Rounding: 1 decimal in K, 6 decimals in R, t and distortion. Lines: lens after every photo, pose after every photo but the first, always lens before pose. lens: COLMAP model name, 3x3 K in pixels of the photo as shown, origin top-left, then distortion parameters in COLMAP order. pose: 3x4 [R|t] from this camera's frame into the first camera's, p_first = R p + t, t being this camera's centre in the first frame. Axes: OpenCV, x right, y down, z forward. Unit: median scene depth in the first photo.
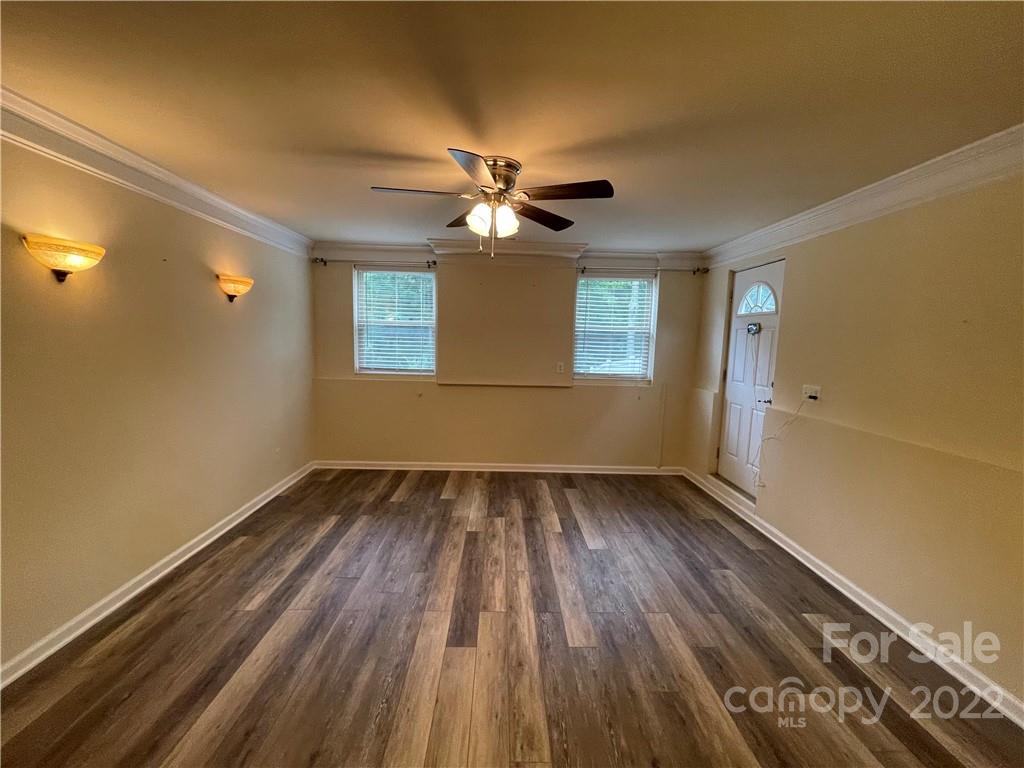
lens RADIAL K [[414.4, 0, 509.1], [0, 414.4, 383.1], [0, 0, 1]] dist [-0.000169, 0.000774]
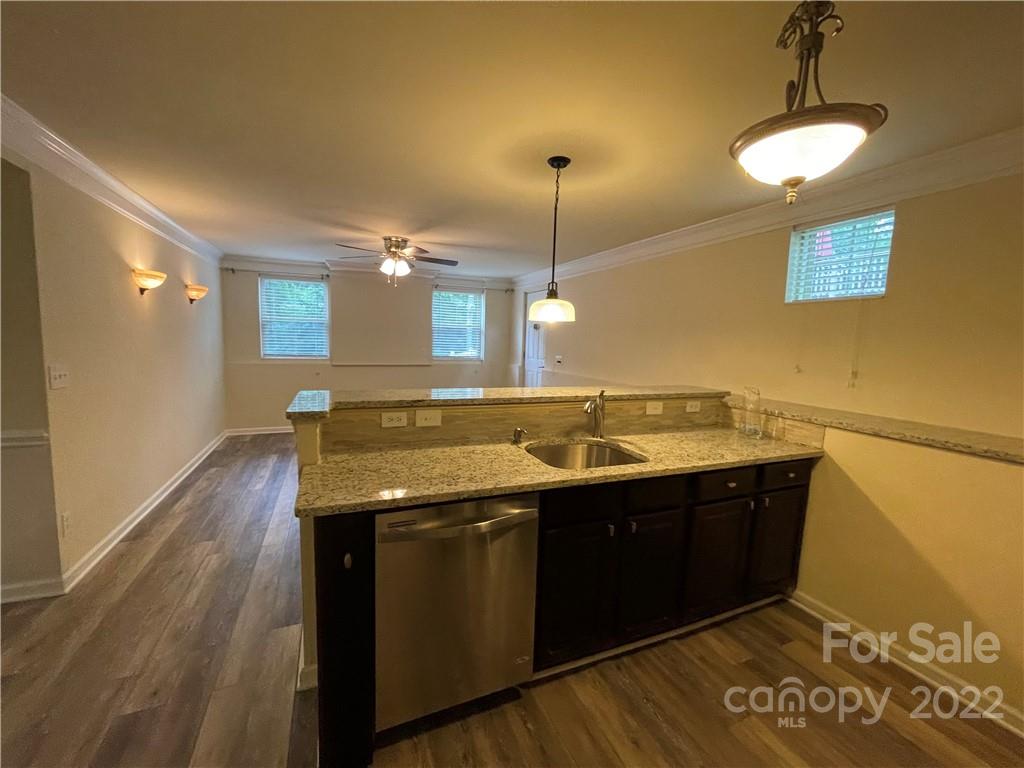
lens RADIAL K [[414.4, 0, 512.5], [0, 414.4, 382.5], [0, 0, 1]] dist [-0.000169, 0.000774]
pose [[0.926197, -0.039417, 0.374974, -0.182883], [0.037468, 0.999220, 0.012489, 0.083830], [-0.375174, 0.002482, 0.926951, -0.632942]]
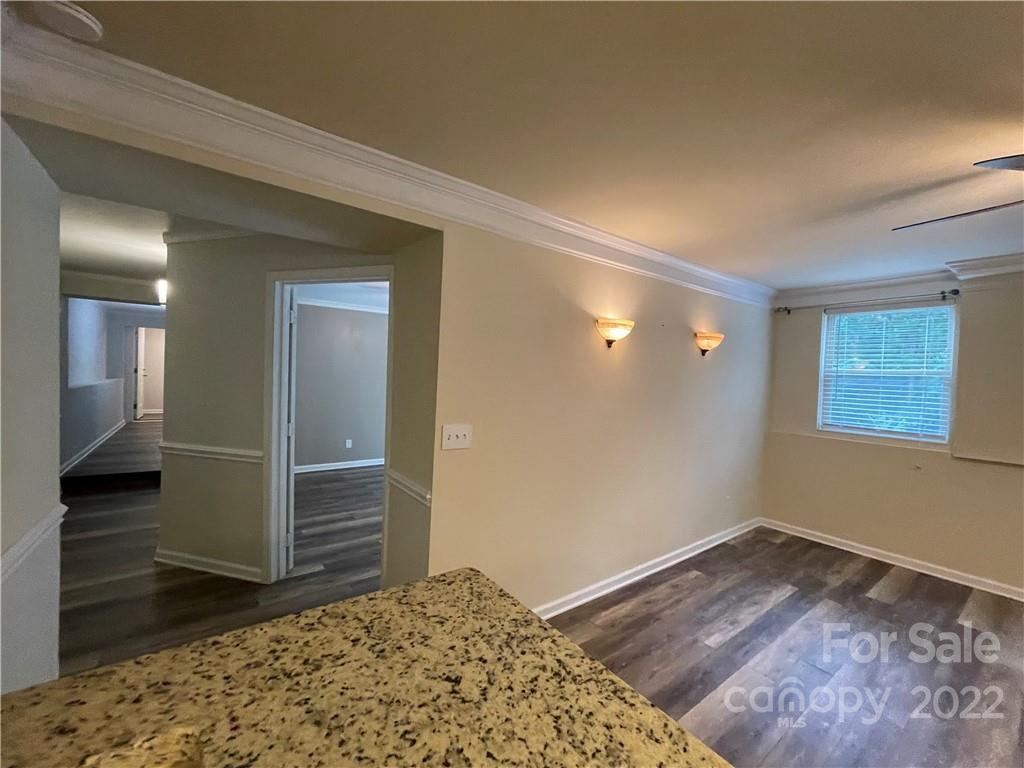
lens RADIAL K [[414.4, 0, 512.7], [0, 414.4, 384.4], [0, 0, 1]] dist [-0.000169, 0.000774]
pose [[0.586396, 0.016643, -0.809854, -0.052041], [-0.109874, 0.992183, -0.059167, 0.005387], [0.802539, 0.123677, 0.583640, -0.062255]]
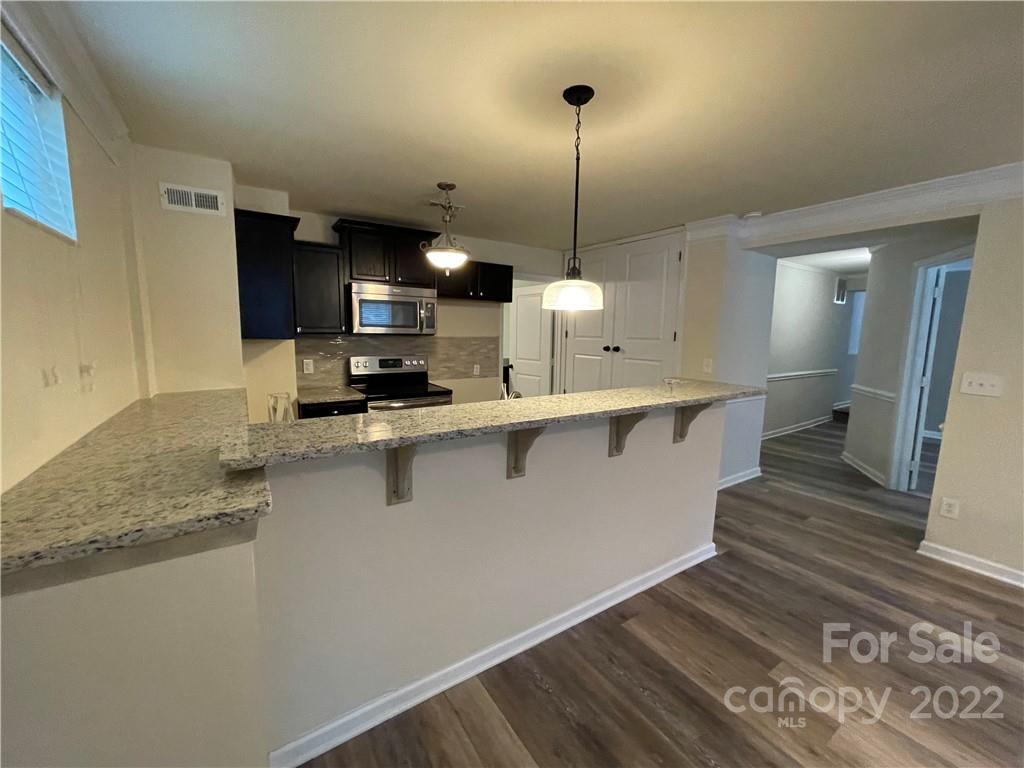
lens RADIAL K [[414.4, 0, 510.1], [0, 414.4, 384.8], [0, 0, 1]] dist [-0.000169, 0.000774]
pose [[-0.841805, 0.033022, -0.538770, 0.500329], [-0.094714, 0.973605, 0.207661, -0.018521], [0.531407, 0.225839, -0.816458, 0.396518]]
